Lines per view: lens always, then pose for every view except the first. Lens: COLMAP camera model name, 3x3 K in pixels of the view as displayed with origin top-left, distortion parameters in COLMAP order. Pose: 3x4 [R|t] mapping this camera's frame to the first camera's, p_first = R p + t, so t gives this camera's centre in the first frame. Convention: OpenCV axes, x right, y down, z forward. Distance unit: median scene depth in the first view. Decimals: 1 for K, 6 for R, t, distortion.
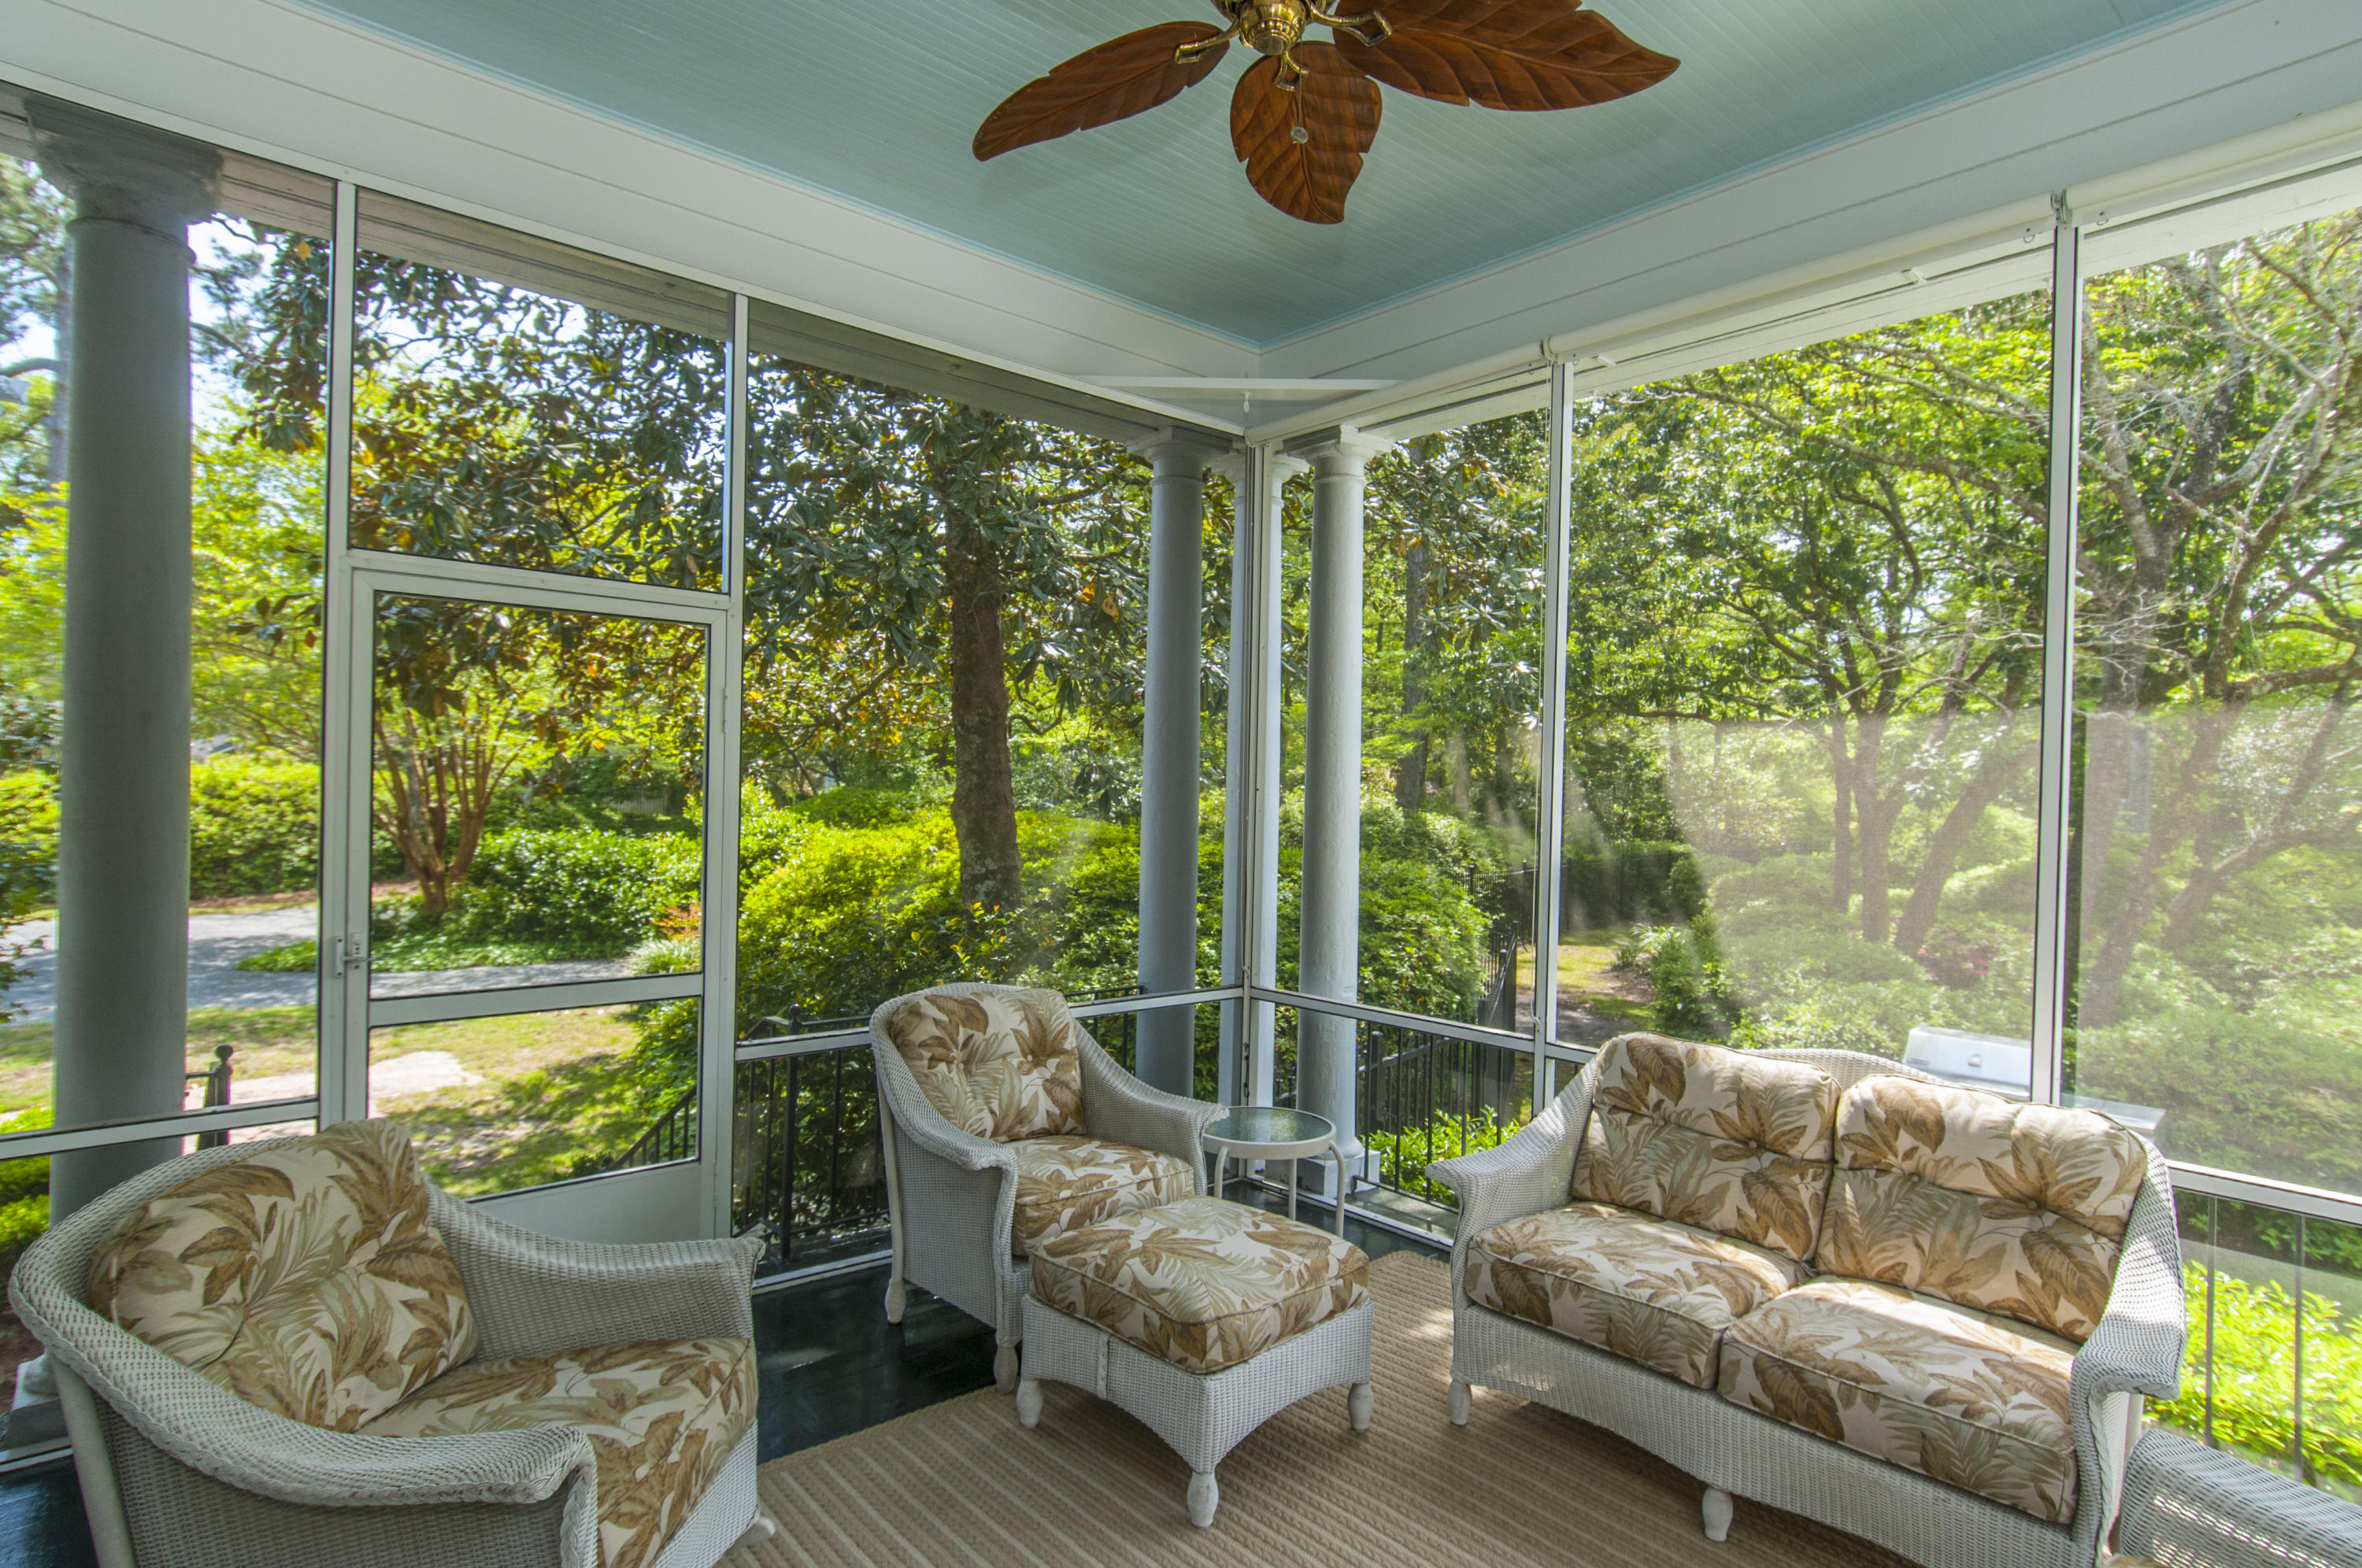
lens RADIAL K [[1242.6, 0, 1186.7], [0, 1242.6, 787.6], [0, 0, 1]] dist [0.001941, -0.003077]
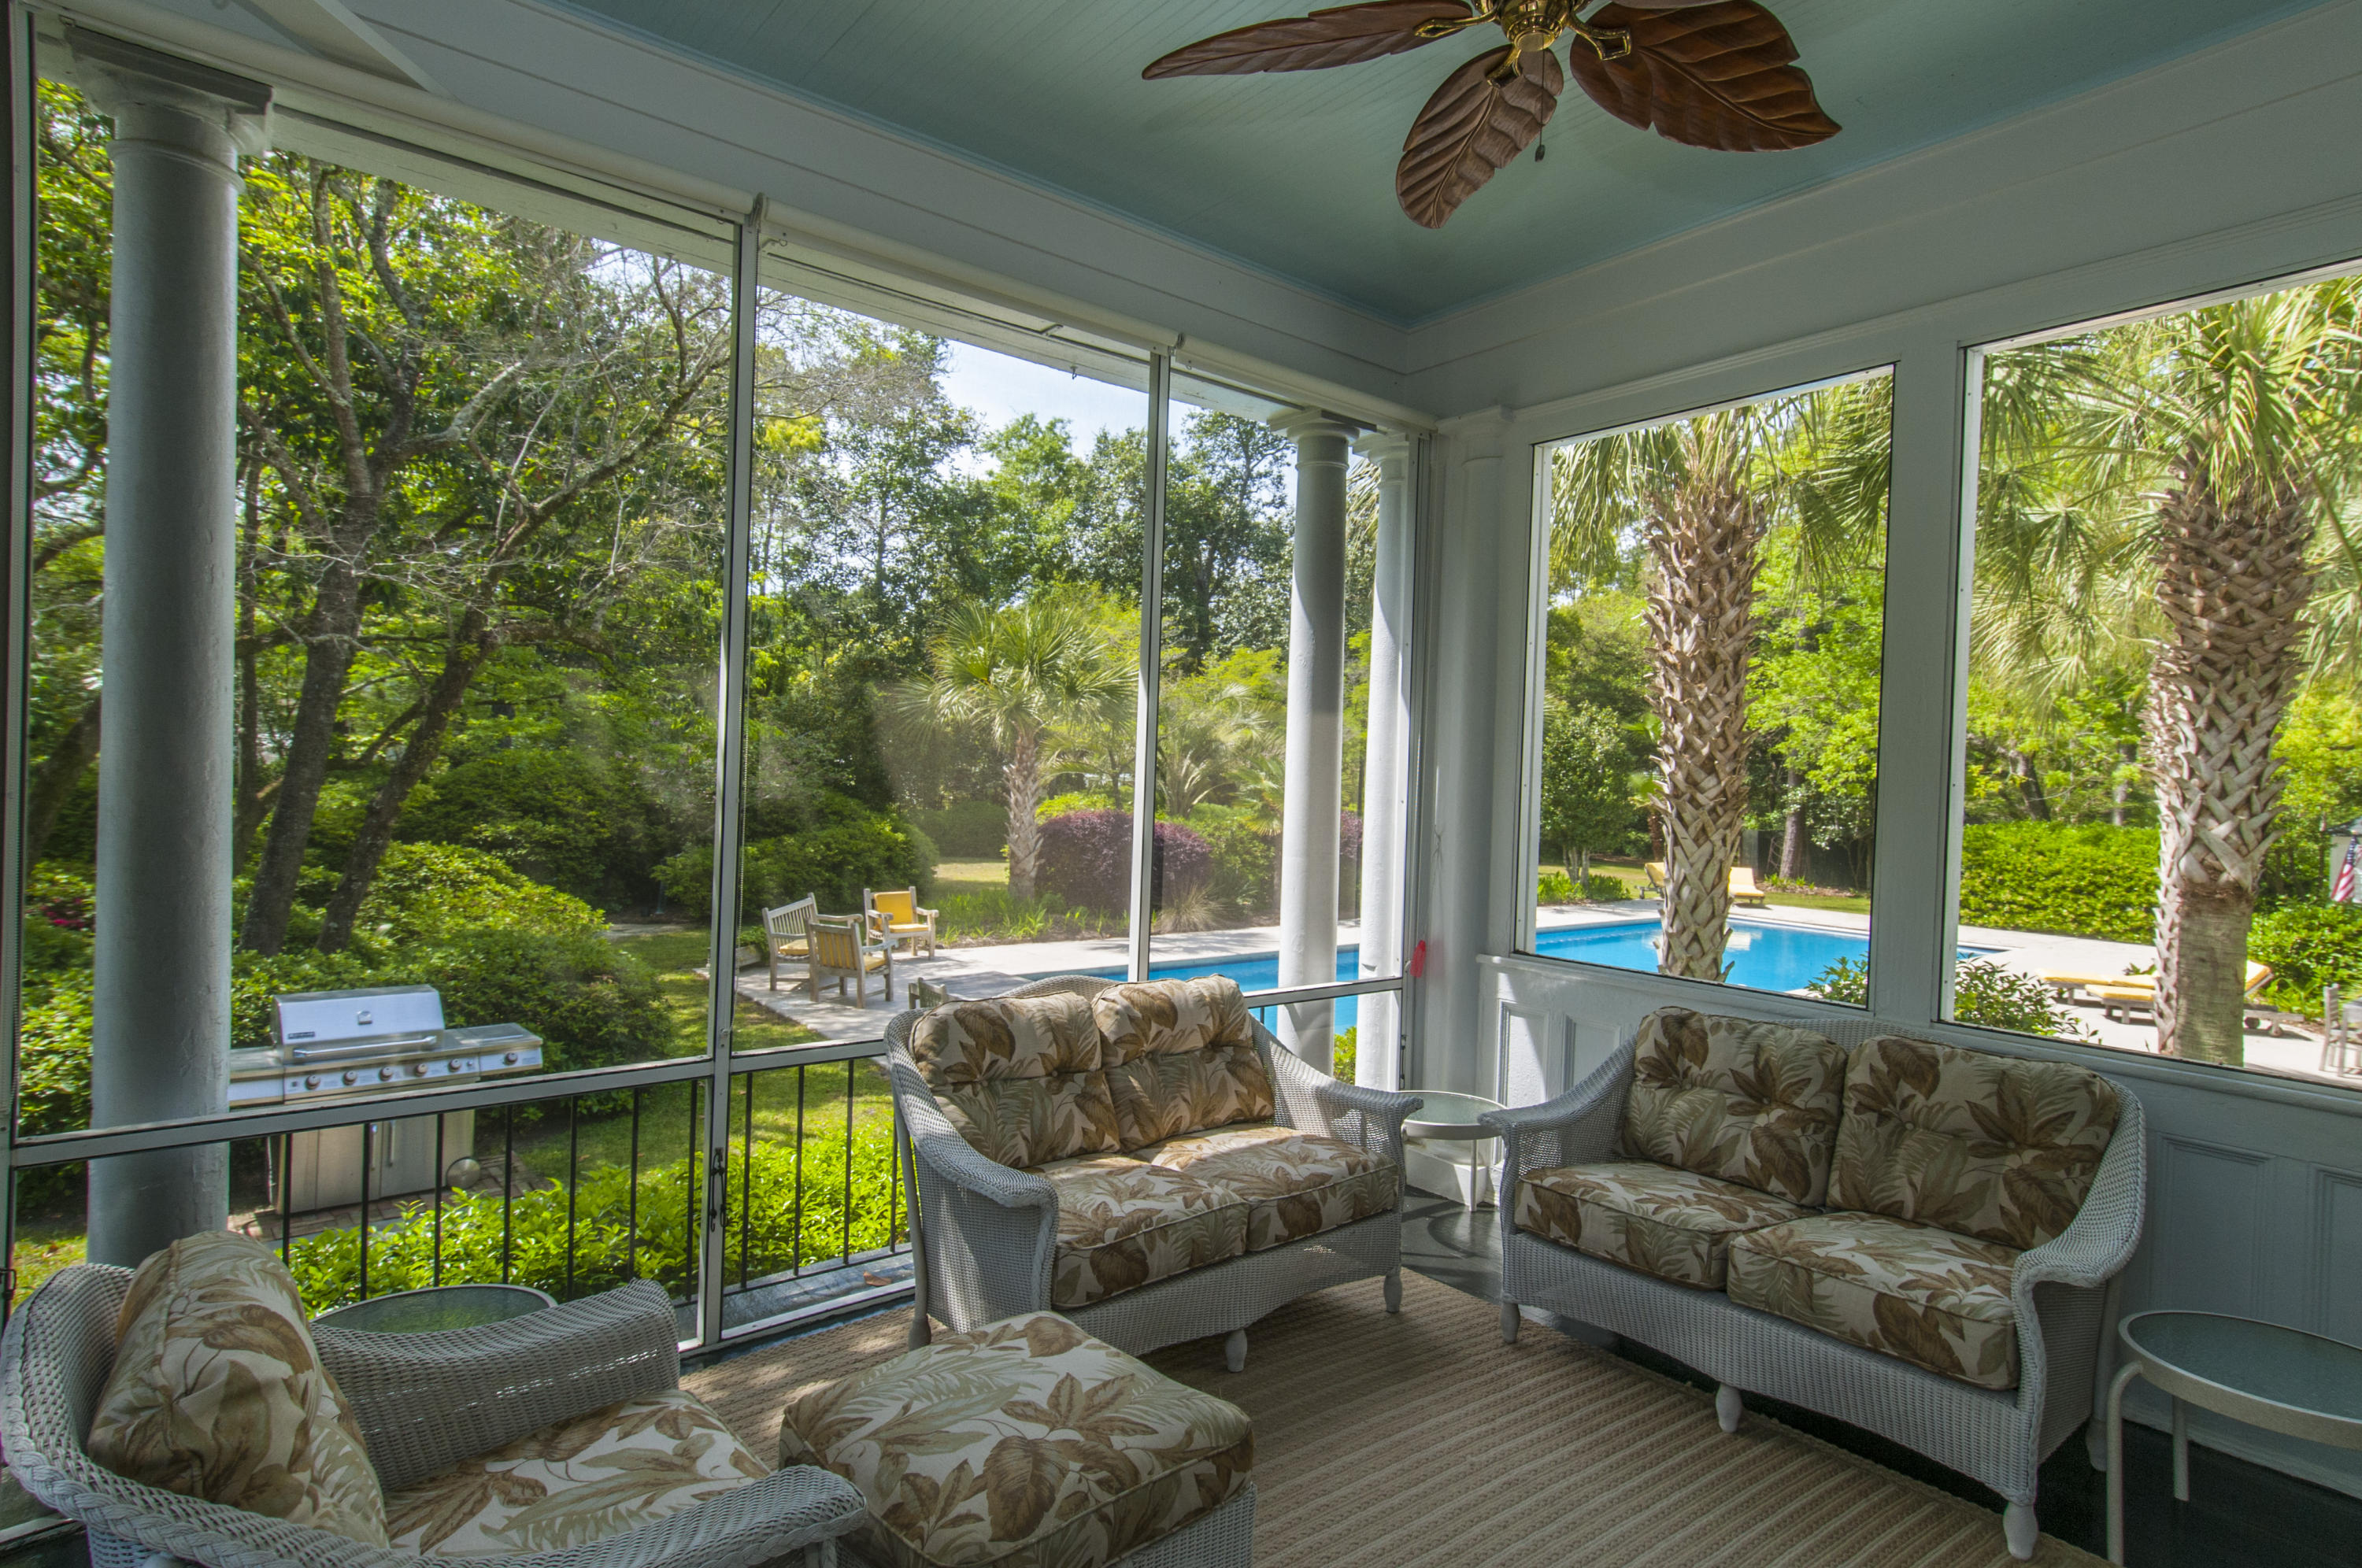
lens RADIAL K [[1242.6, 0, 1186.7], [0, 1242.6, 786.9], [0, 0, 1]] dist [0.001941, -0.003077]
pose [[0.039668, -0.033730, 0.998643, -0.726405], [-0.024333, 0.999101, 0.034712, -0.015627], [-0.998917, -0.025677, 0.038812, 0.935417]]
